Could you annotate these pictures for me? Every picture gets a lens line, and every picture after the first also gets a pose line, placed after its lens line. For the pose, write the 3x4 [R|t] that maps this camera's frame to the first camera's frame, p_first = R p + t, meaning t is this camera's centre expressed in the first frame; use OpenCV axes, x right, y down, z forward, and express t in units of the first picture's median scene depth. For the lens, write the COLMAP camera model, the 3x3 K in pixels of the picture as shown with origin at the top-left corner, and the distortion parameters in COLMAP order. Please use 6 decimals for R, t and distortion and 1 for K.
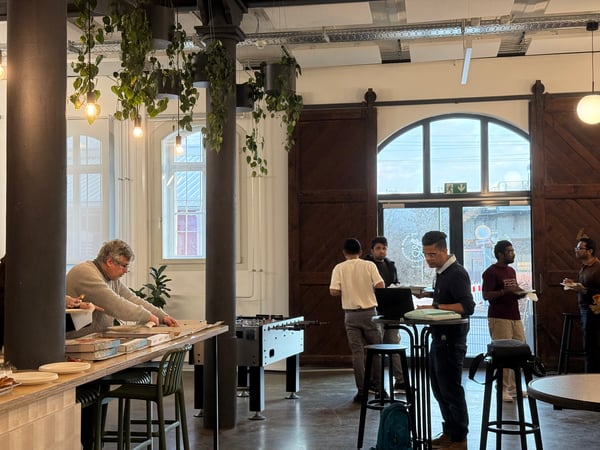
lens RADIAL K [[867.4, 0, 285.6], [0, 867.4, 216.1], [0, 0, 1]] dist [0.101435, 0.033838]
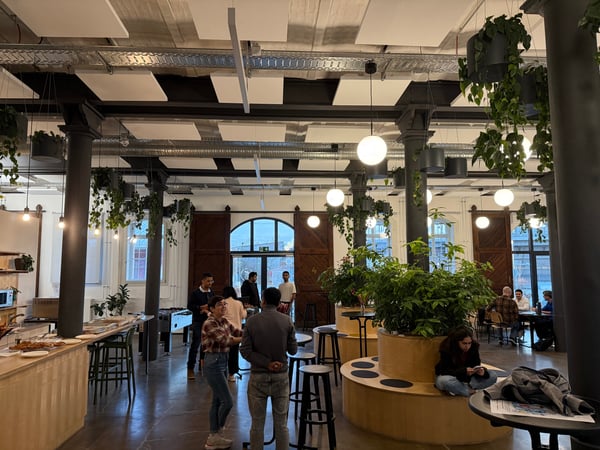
lens RADIAL K [[416.2, 0, 300.0], [0, 416.2, 225.0], [0, 0, 1]] dist [0.060306, -0.096704]
pose [[0.968992, 0.026017, 0.245718, 0.021509], [-0.009171, 0.997543, -0.069457, -0.029924], [-0.246921, 0.065050, 0.966850, -0.147535]]
